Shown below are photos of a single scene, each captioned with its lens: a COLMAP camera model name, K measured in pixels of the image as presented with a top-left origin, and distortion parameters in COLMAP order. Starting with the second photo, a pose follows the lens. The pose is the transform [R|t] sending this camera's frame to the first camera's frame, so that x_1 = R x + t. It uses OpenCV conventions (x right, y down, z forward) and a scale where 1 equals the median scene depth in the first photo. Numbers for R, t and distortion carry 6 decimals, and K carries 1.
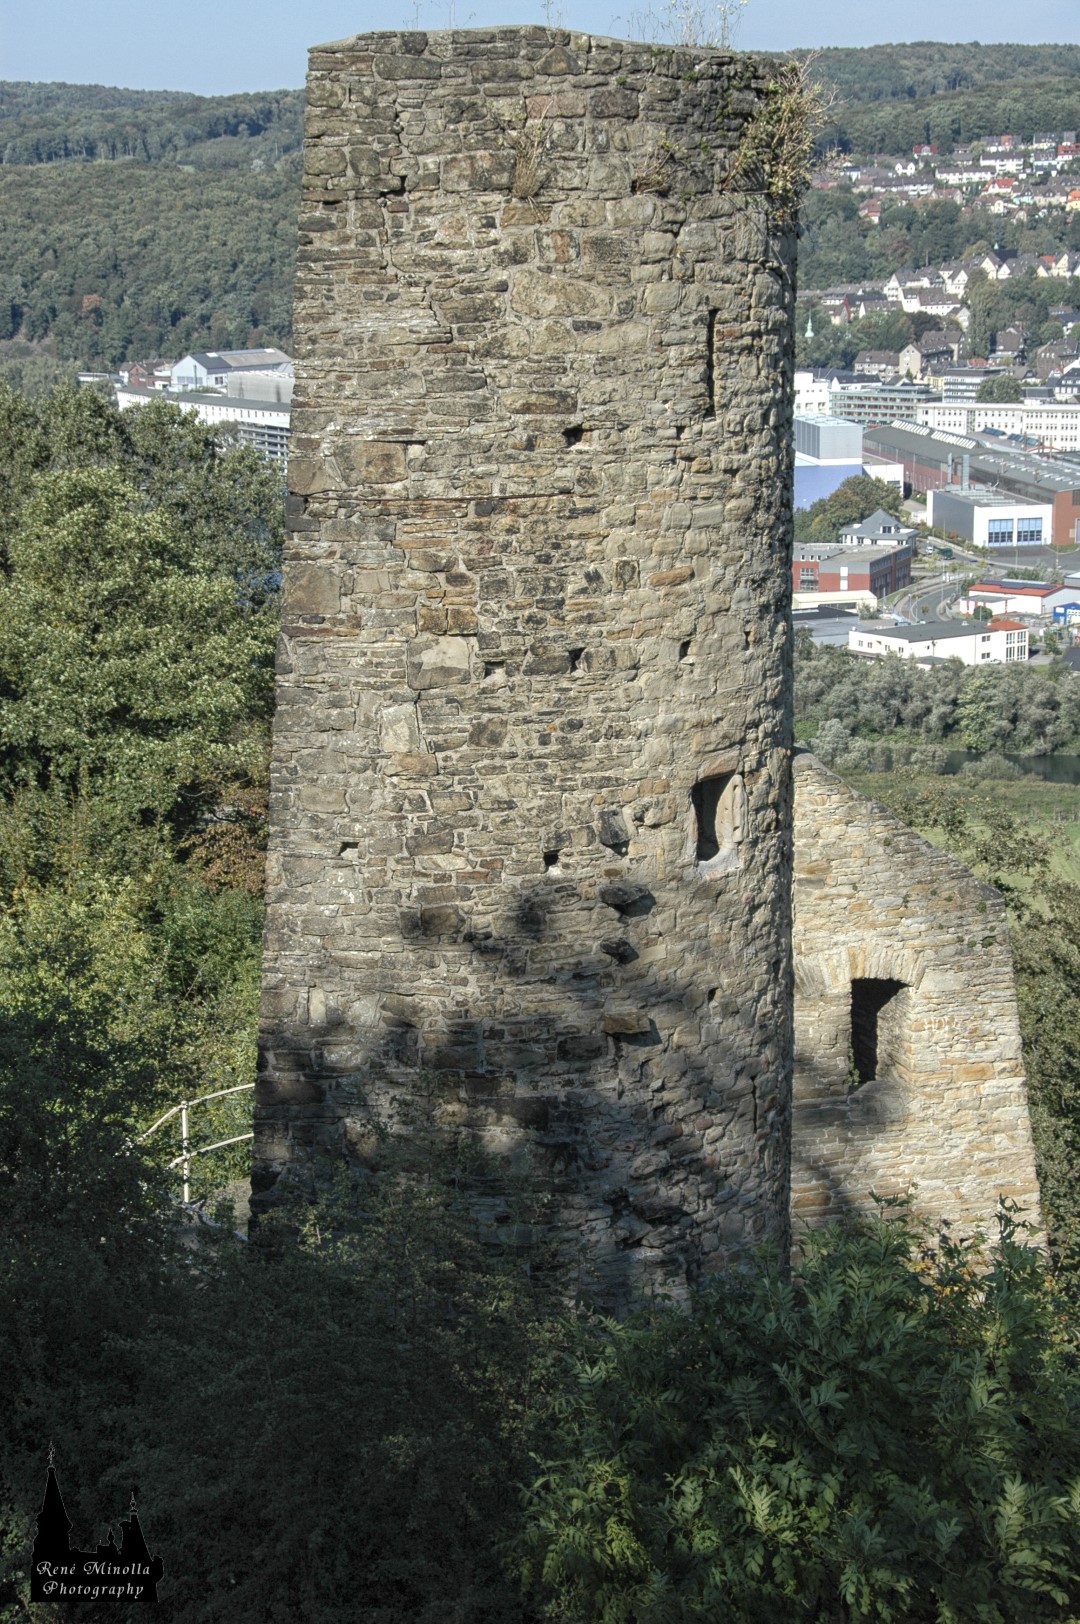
lens RADIAL K [[3280.7, 0, 540.7], [0, 3280.7, 810.6], [0, 0, 1]] dist [0.376144, 0.000000]
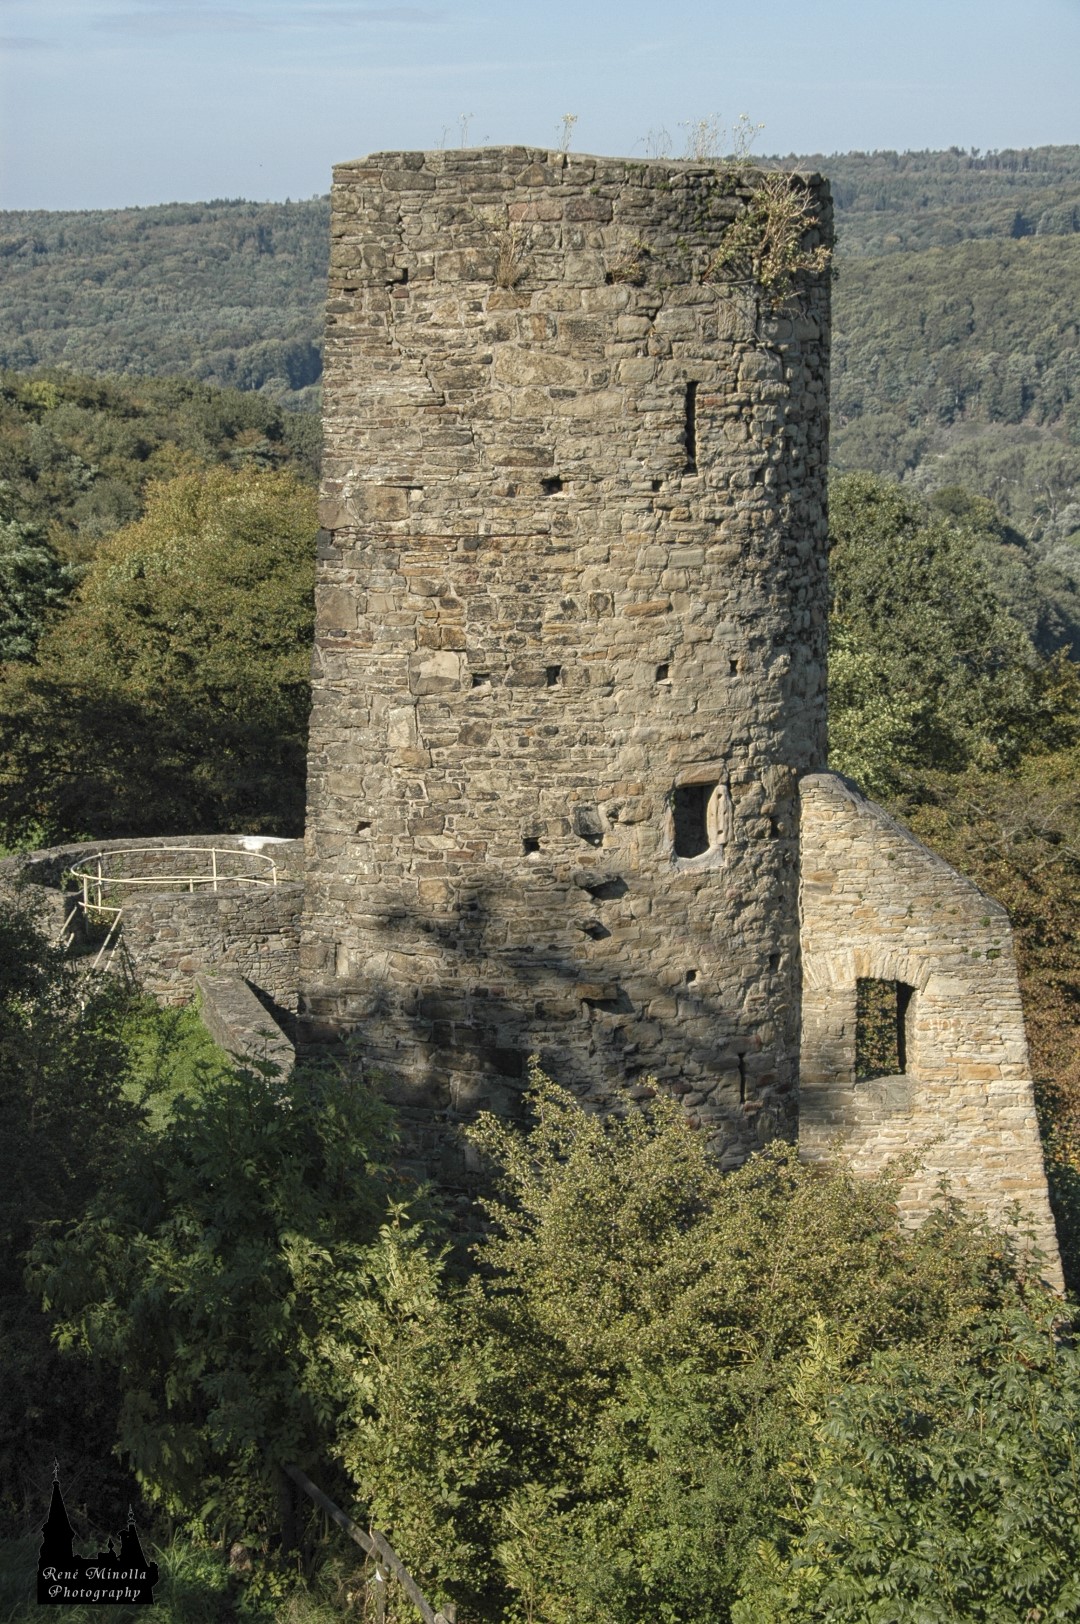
lens RADIAL K [[3652.1, 0, 539.7], [0, 3652.1, 811.7], [0, 0, 1]] dist [0.401986, 0.000000]
pose [[0.960303, 0.046241, -0.275101, 0.367206], [-0.055753, 0.998083, -0.026853, 0.037952], [0.273332, 0.041125, 0.961040, -0.254931]]
